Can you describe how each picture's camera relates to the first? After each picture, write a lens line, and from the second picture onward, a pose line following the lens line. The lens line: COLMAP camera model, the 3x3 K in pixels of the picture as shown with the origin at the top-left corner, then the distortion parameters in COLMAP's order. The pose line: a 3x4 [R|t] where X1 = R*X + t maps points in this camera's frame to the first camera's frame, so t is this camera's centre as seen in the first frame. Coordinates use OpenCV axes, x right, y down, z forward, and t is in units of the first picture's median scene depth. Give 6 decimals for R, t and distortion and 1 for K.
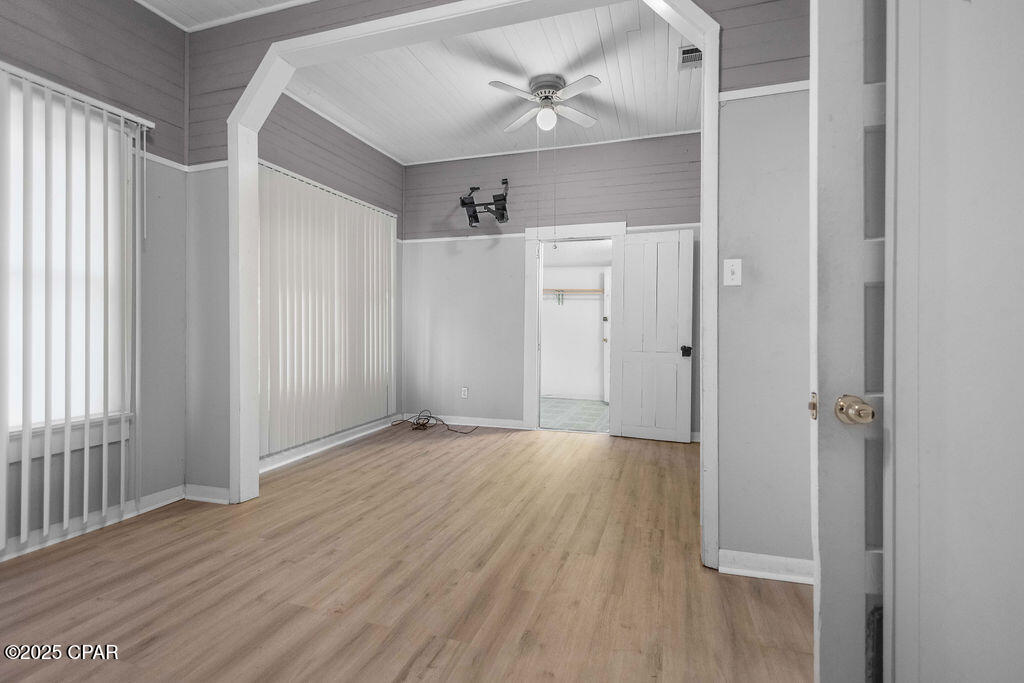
lens RADIAL K [[477.0, 0, 514.2], [0, 477.0, 325.8], [0, 0, 1]] dist [0.012606, -0.000823]
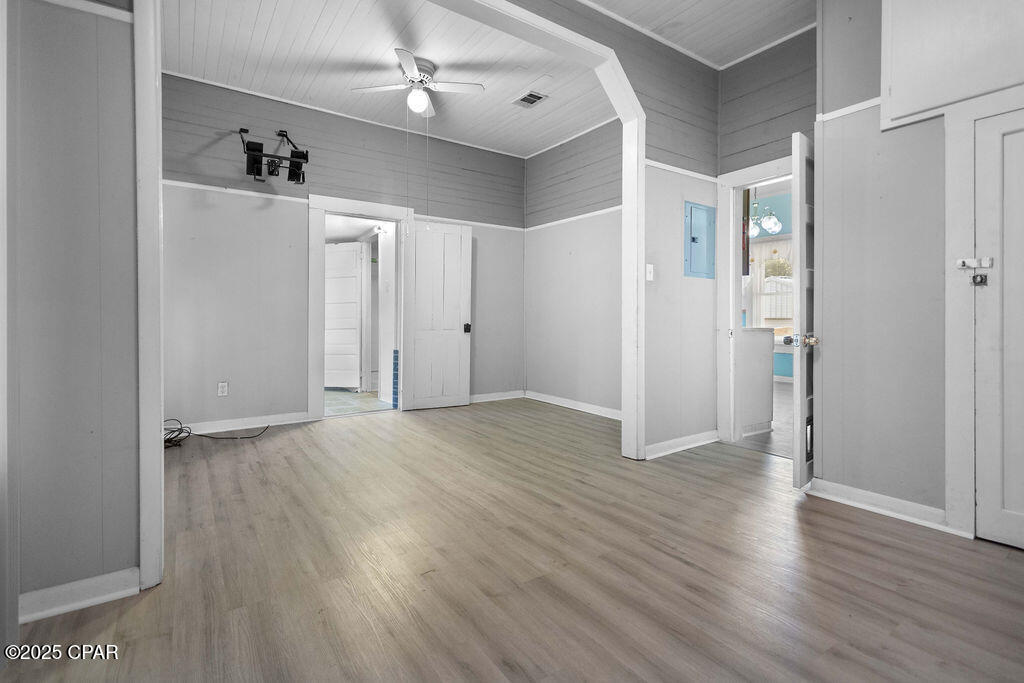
lens RADIAL K [[485.8, 0, 512.2], [0, 485.8, 306.2], [0, 0, 1]] dist [0.012656, -0.000802]
pose [[0.610698, 0.015814, 0.791706, -0.991788], [-0.010225, 0.999875, -0.012085, 0.023338], [-0.791798, -0.000714, 0.610783, 0.322585]]
